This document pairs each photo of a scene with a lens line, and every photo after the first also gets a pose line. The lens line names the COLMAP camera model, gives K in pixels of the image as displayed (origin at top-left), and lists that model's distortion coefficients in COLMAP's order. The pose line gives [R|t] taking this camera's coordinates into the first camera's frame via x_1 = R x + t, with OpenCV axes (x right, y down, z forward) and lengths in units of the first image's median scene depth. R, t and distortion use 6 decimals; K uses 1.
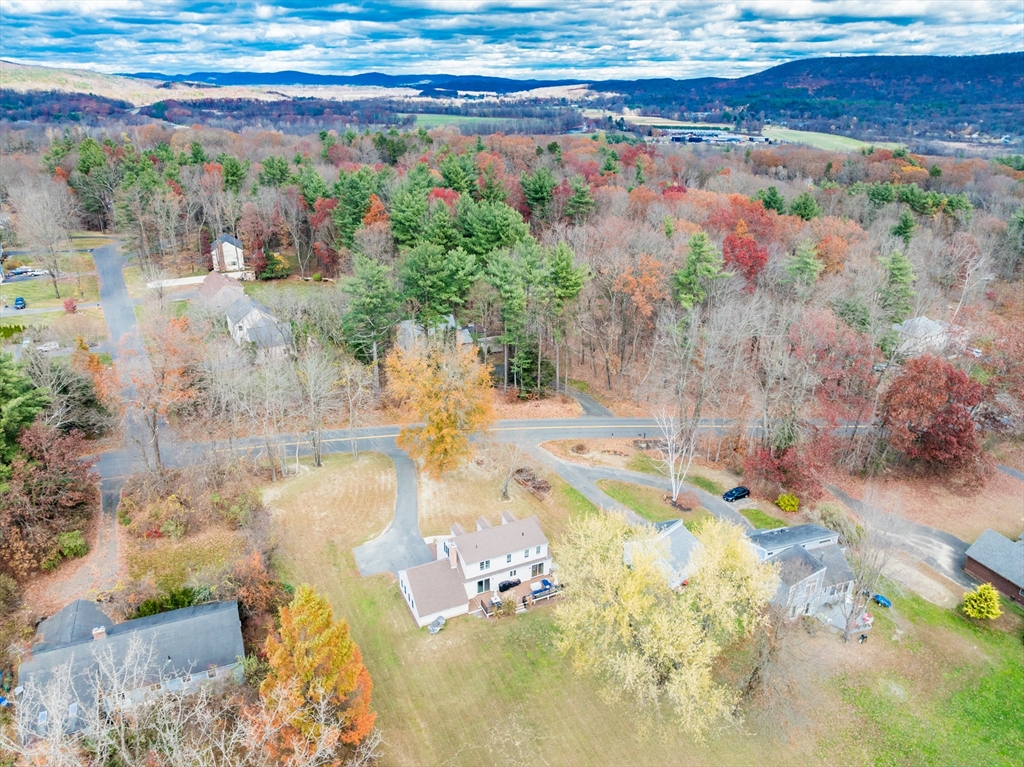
lens RADIAL K [[721.0, 0, 512.0], [0, 721.0, 383.5], [0, 0, 1]] dist [-0.041148, 0.008013]
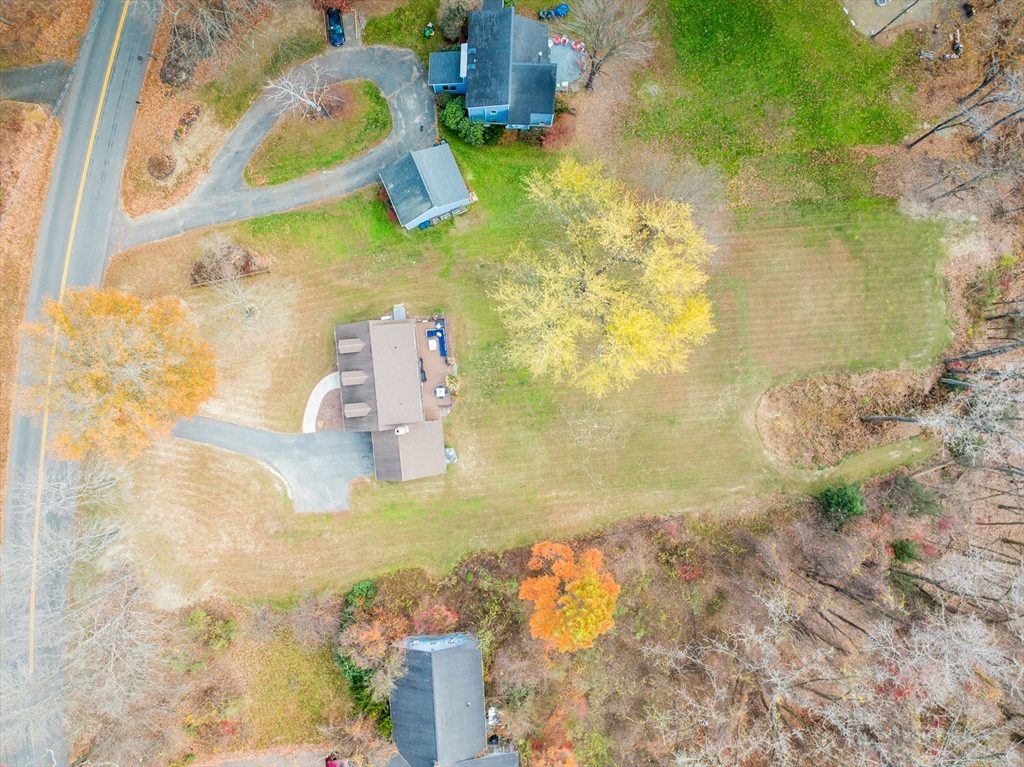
lens RADIAL K [[721.0, 0, 512.0], [0, 721.0, 383.5], [0, 0, 1]] dist [-0.041148, 0.008013]
pose [[0.344773, -0.938649, -0.008322, 0.029961], [0.343968, 0.118083, 0.931527, -0.578334], [-0.873394, -0.324028, 0.363577, 0.549515]]
